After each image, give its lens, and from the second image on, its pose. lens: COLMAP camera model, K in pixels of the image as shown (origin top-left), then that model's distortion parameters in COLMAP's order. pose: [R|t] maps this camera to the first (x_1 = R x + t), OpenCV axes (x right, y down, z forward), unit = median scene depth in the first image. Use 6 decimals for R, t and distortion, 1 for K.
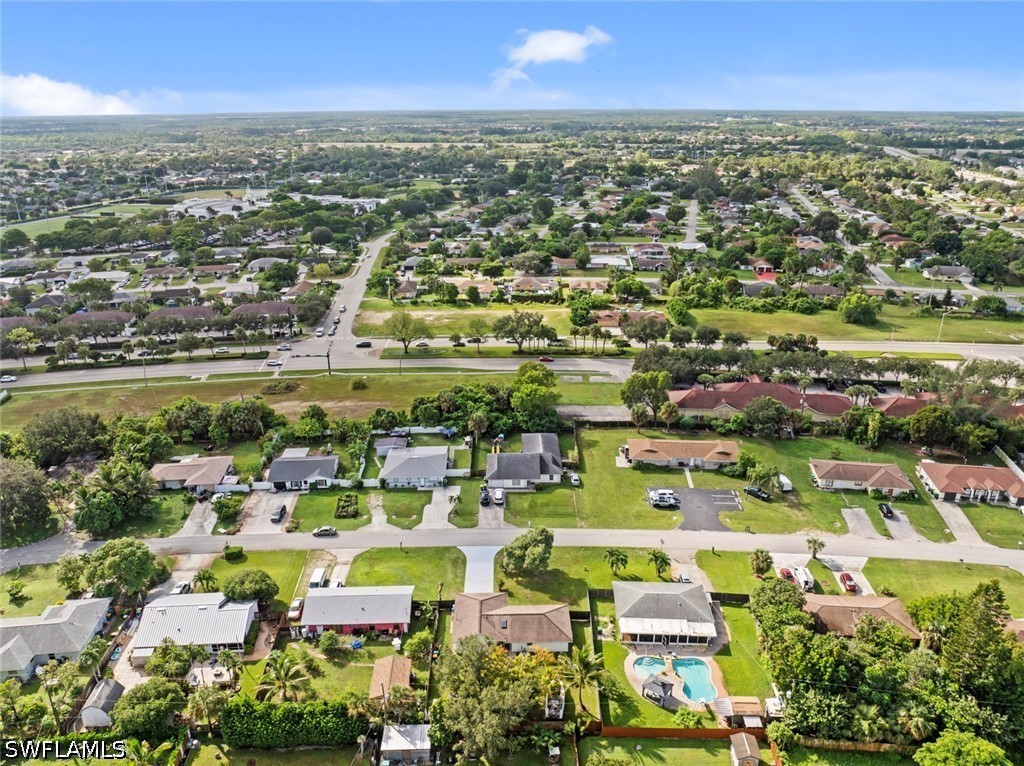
lens RADIAL K [[720.1, 0, 512.0], [0, 720.1, 383.0], [0, 0, 1]] dist [-0.024266, -0.001625]
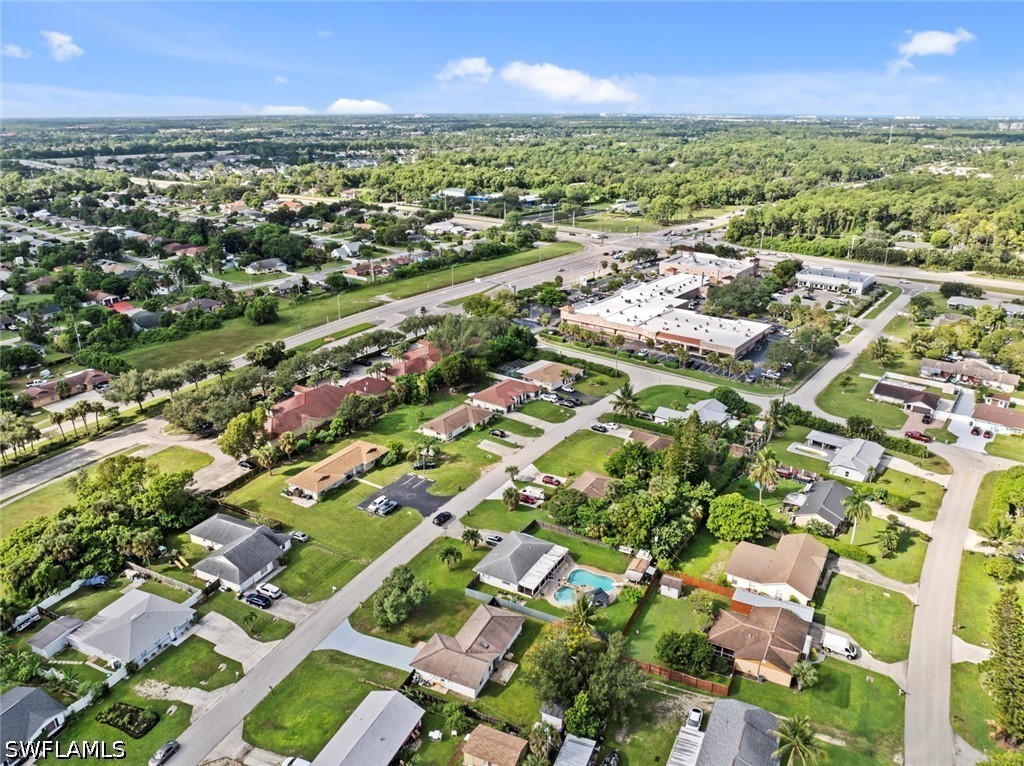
lens RADIAL K [[726.5, 0, 512.0], [0, 726.5, 383.0], [0, 0, 1]] dist [-0.028871, 0.006131]
pose [[0.447699, -0.317763, 0.835818, -0.517443], [0.326528, 0.928273, 0.178011, -0.128705], [-0.832433, 0.193223, 0.519346, 0.252887]]
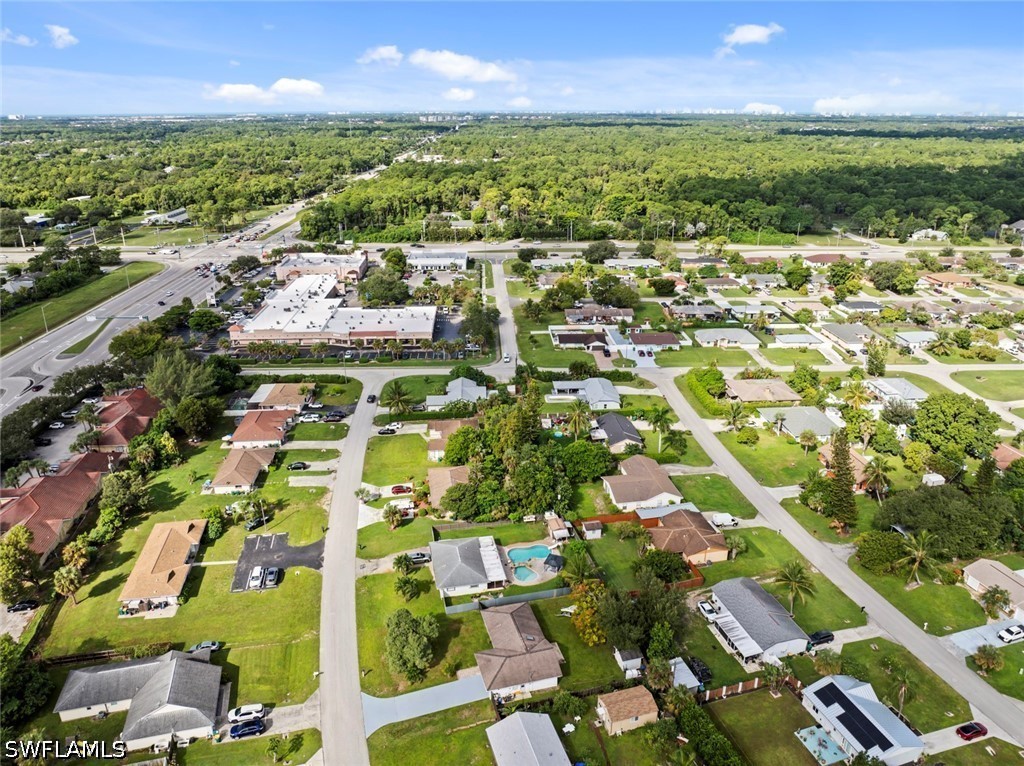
lens RADIAL K [[720.1, 0, 512.0], [0, 720.1, 383.0], [0, 0, 1]] dist [-0.024266, -0.001625]
pose [[-0.243169, -0.349485, 0.904836, -0.578816], [0.355180, 0.835967, 0.418337, -0.300815], [-0.902616, 0.423107, -0.079150, 0.669002]]
